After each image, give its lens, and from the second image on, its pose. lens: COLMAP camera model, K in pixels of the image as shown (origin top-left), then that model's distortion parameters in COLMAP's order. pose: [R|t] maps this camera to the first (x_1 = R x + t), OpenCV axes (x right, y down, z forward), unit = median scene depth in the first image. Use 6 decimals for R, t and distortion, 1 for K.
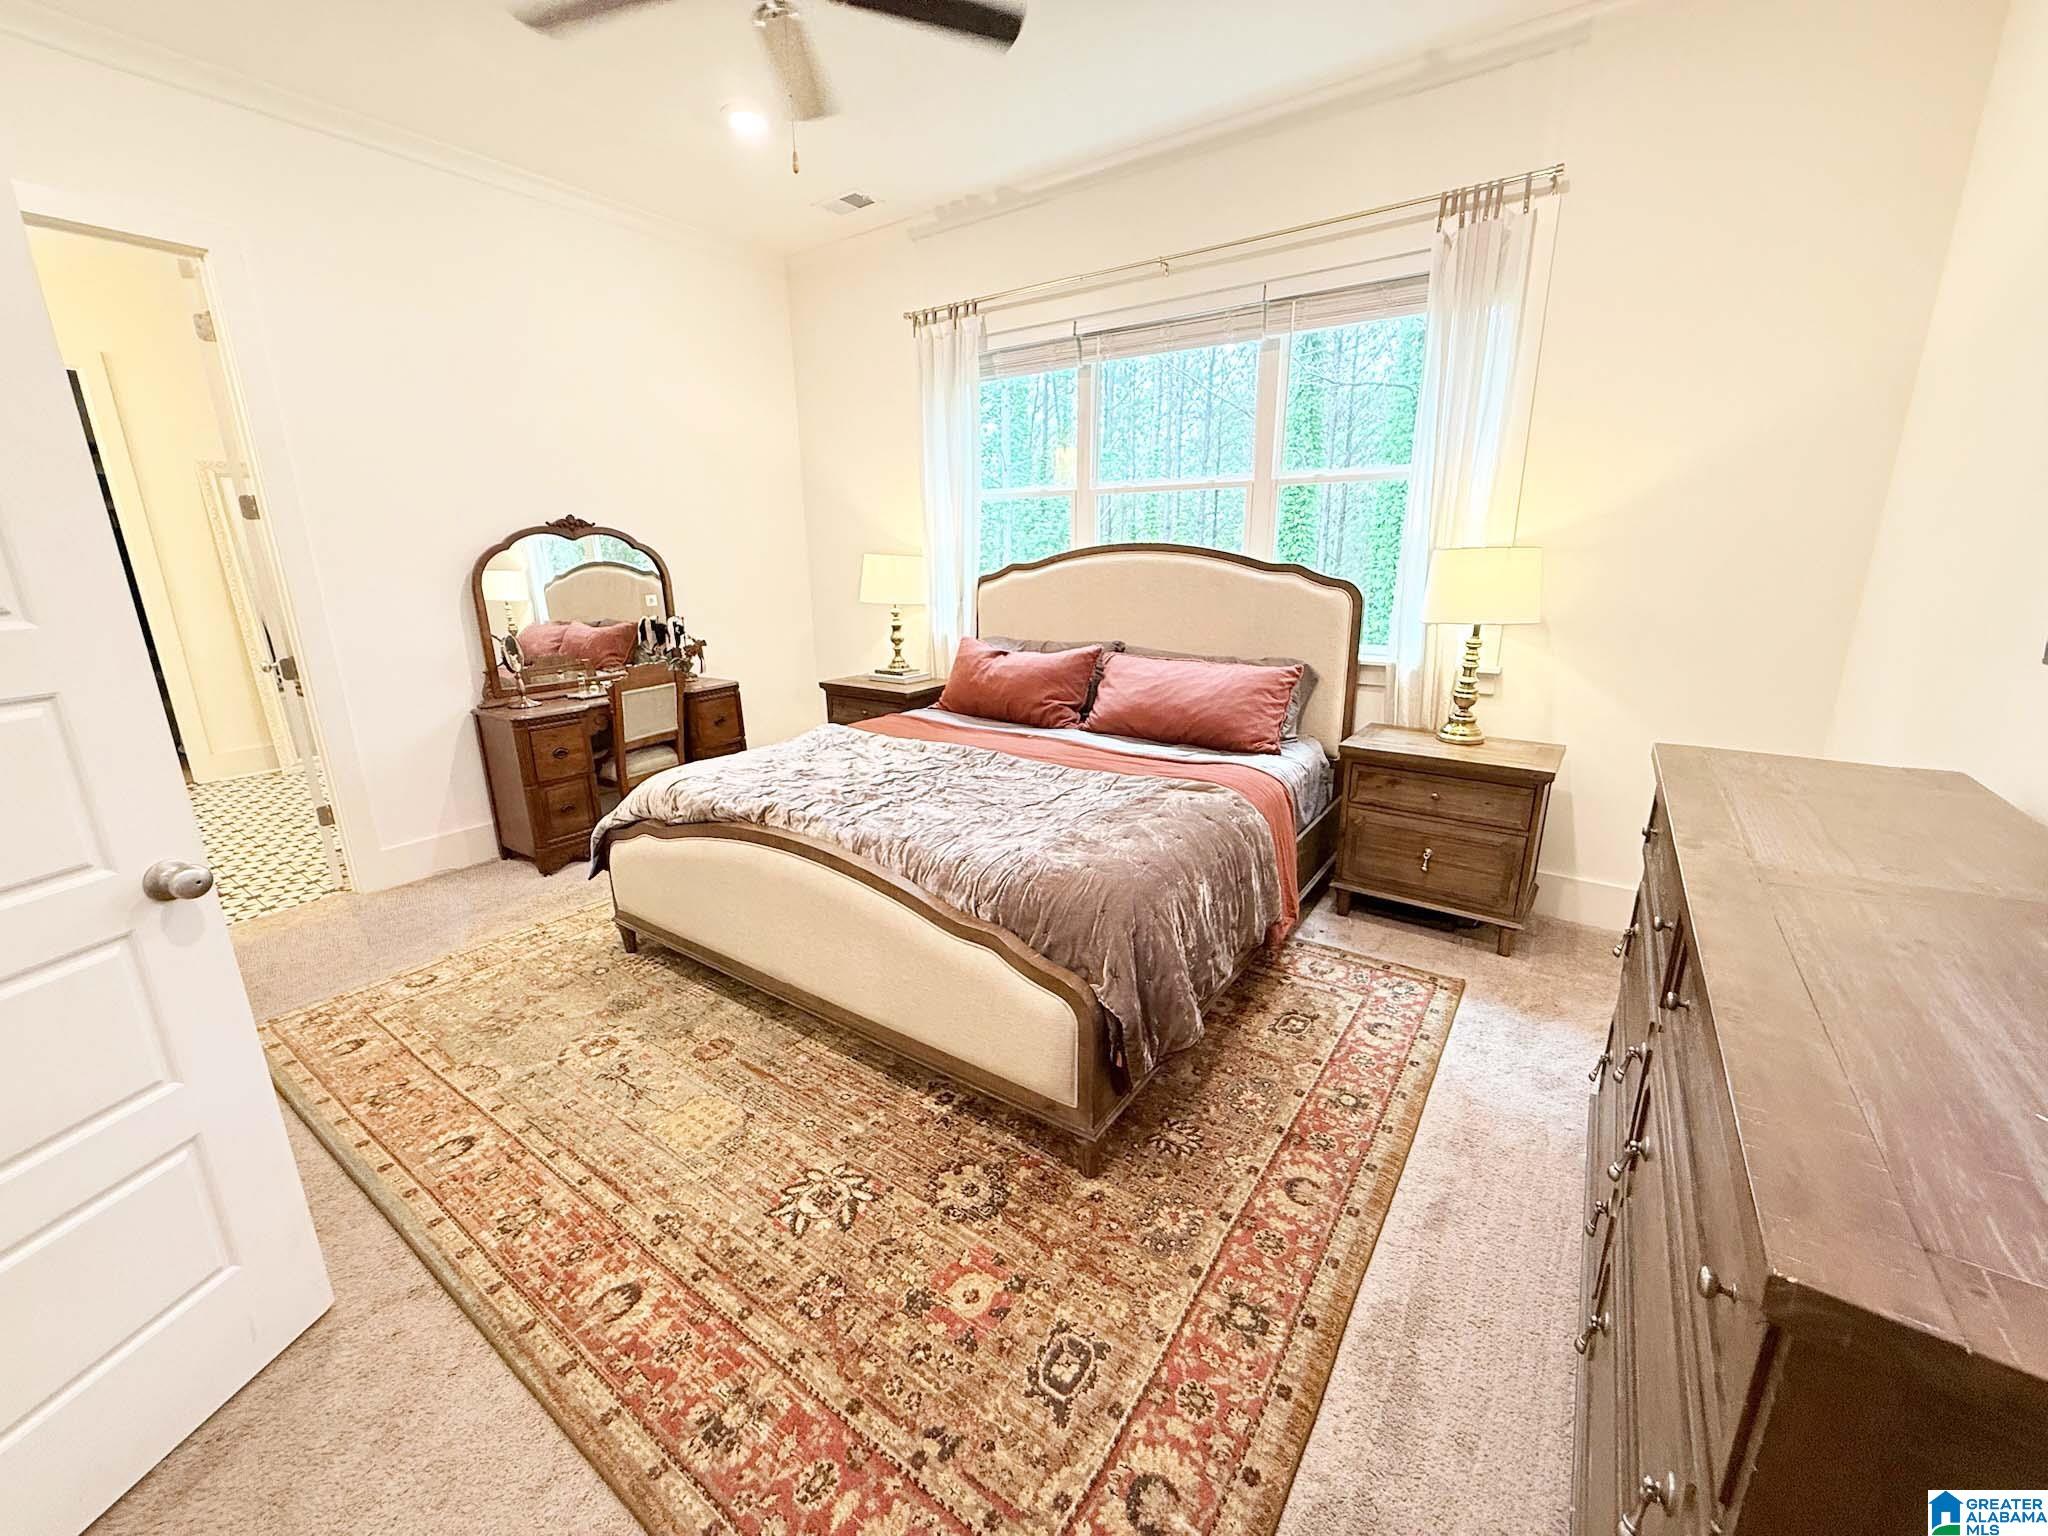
lens RADIAL K [[816.3, 0, 1019.0], [0, 816.3, 766.5], [0, 0, 1]] dist [-0.001377, 0.000259]
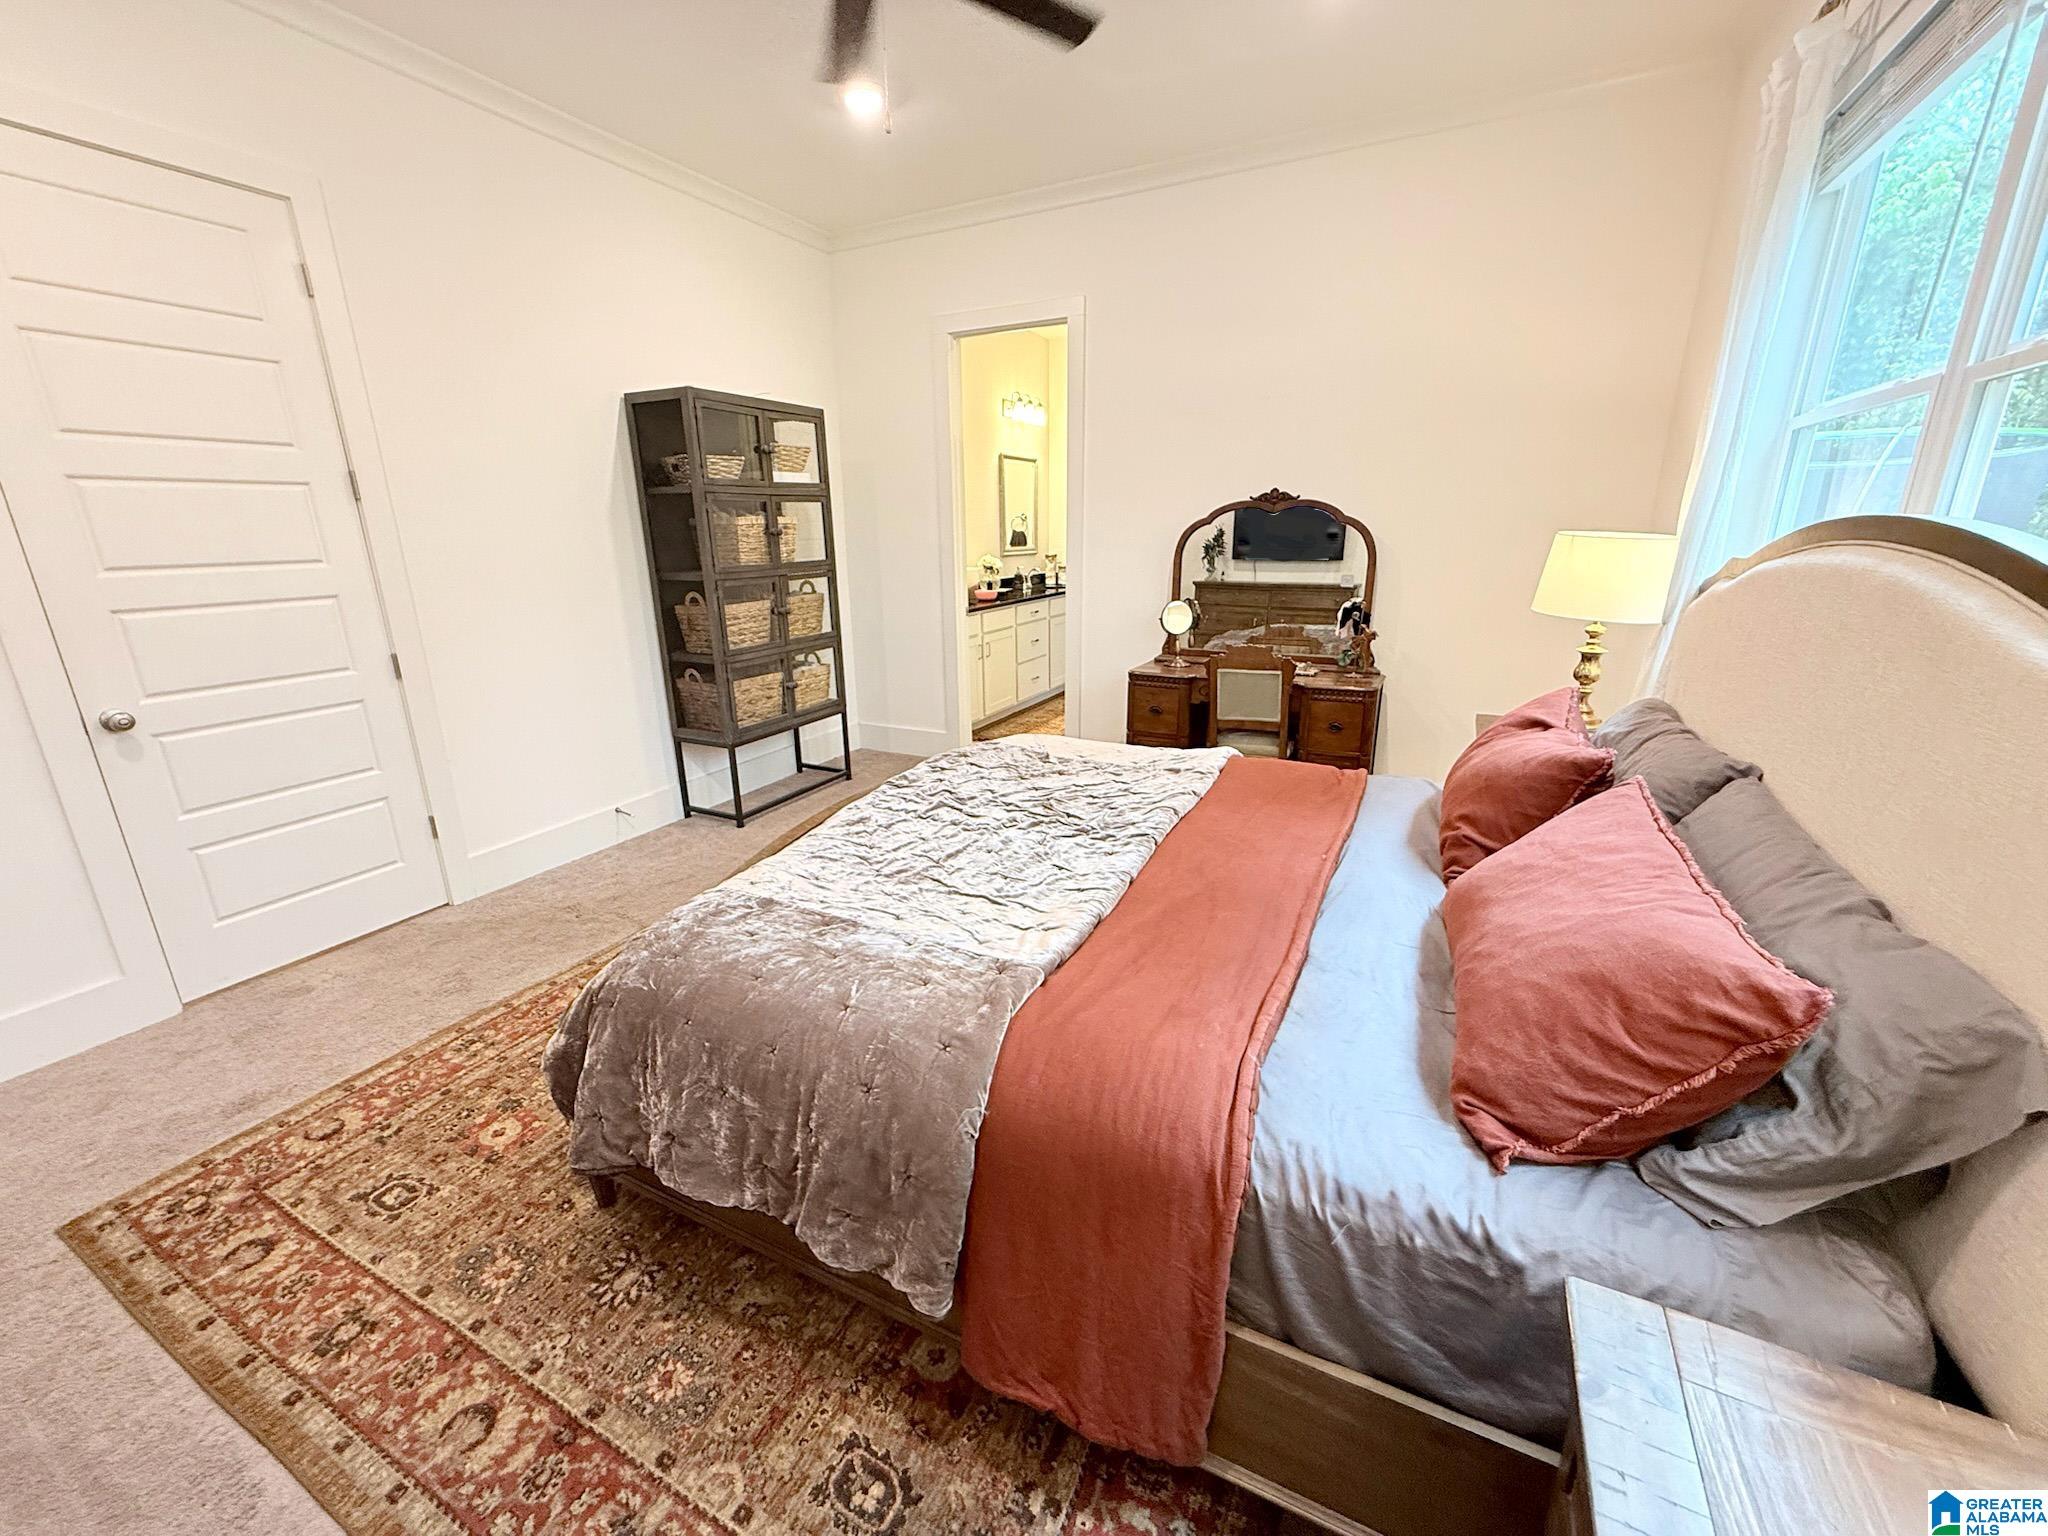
lens RADIAL K [[816.3, 0, 1019.0], [0, 816.3, 766.5], [0, 0, 1]] dist [-0.001377, 0.000259]
pose [[0.145358, 0.289280, -0.946144, 0.925235], [-0.247948, 0.936434, 0.248219, -0.337414], [0.957806, 0.198514, 0.207844, 1.180979]]
